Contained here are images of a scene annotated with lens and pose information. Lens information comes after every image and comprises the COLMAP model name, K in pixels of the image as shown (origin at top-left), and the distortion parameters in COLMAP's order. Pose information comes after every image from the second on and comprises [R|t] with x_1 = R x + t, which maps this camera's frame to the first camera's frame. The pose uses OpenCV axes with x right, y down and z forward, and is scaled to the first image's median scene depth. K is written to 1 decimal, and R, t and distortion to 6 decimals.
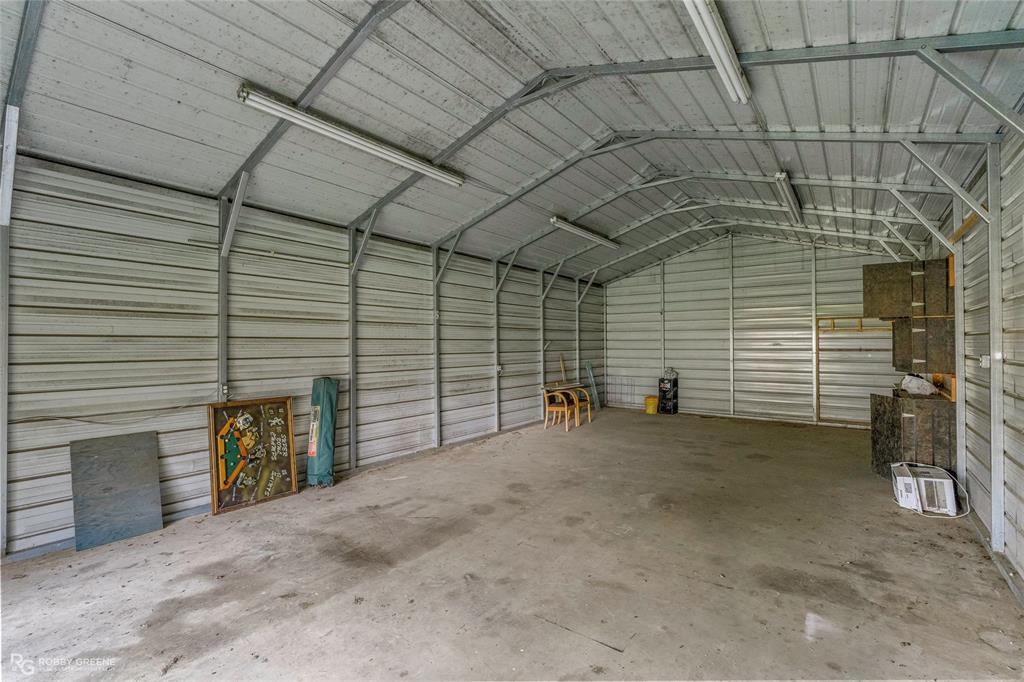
lens RADIAL K [[467.6, 0, 511.0], [0, 467.6, 342.7], [0, 0, 1]] dist [-0.006362, 0.001592]
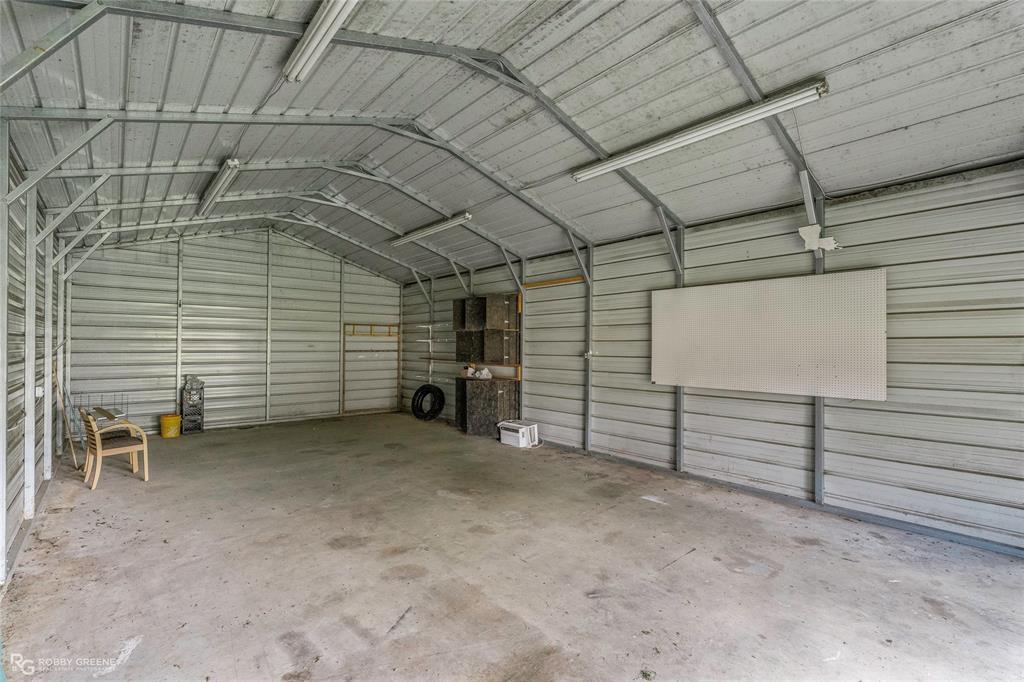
lens RADIAL K [[467.6, 0, 511.5], [0, 467.6, 344.5], [0, 0, 1]] dist [-0.006362, 0.001592]
pose [[0.191121, 0.007273, 0.981540, -0.785819], [-0.007685, 0.999953, -0.005913, 0.006085], [-0.981536, -0.006413, 0.191168, 0.744355]]
